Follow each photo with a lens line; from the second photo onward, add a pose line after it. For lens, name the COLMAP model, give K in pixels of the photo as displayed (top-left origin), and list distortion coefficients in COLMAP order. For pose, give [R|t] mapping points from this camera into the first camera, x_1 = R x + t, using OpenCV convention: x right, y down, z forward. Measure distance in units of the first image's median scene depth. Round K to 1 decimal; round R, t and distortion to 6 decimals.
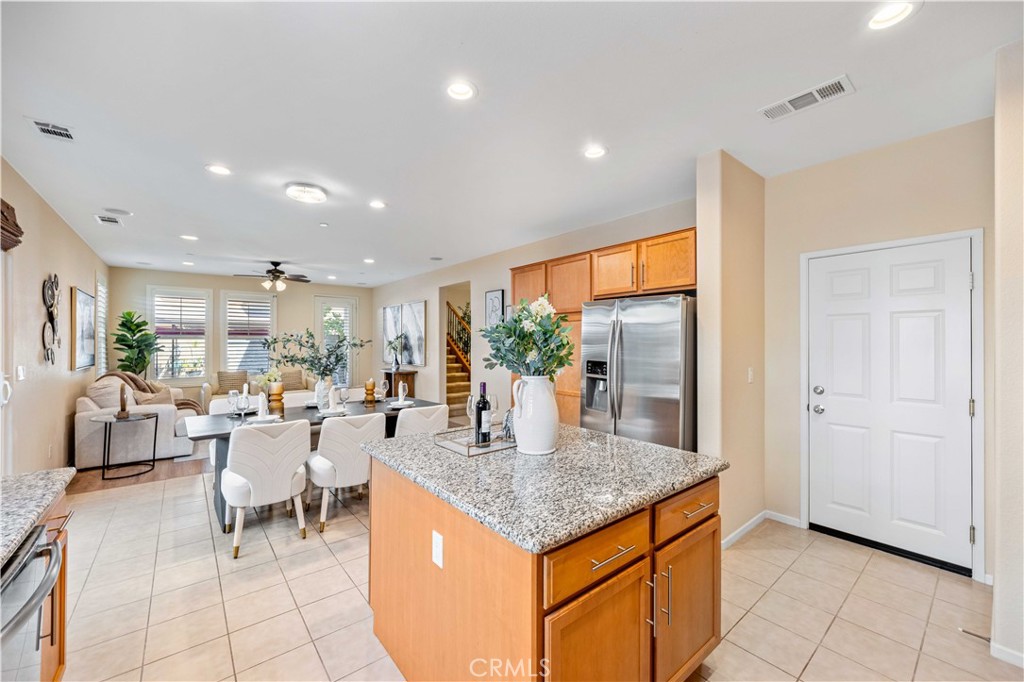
lens RADIAL K [[404.6, 0, 518.5], [0, 404.6, 342.9], [0, 0, 1]] dist [-0.003051, 0.000072]
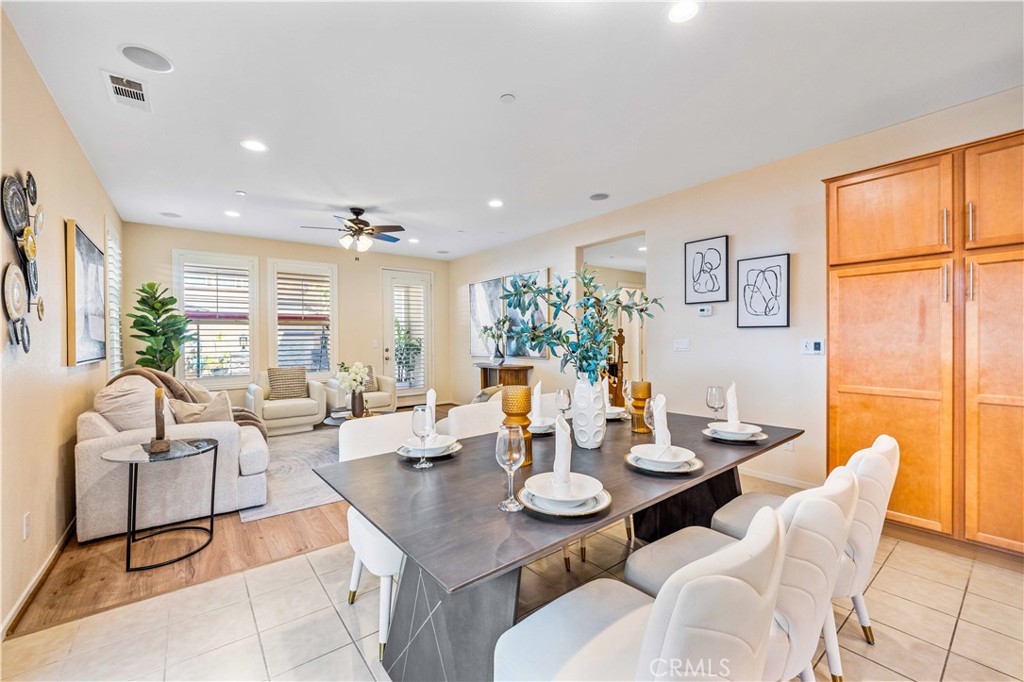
lens RADIAL K [[416.2, 0, 512.7], [0, 416.2, 343.6], [0, 0, 1]] dist [-0.000542, -0.000547]
pose [[0.999528, -0.007654, -0.029761, -0.320366], [0.008000, 0.999901, 0.011537, 0.024281], [0.029670, -0.011770, 0.999490, 0.299132]]
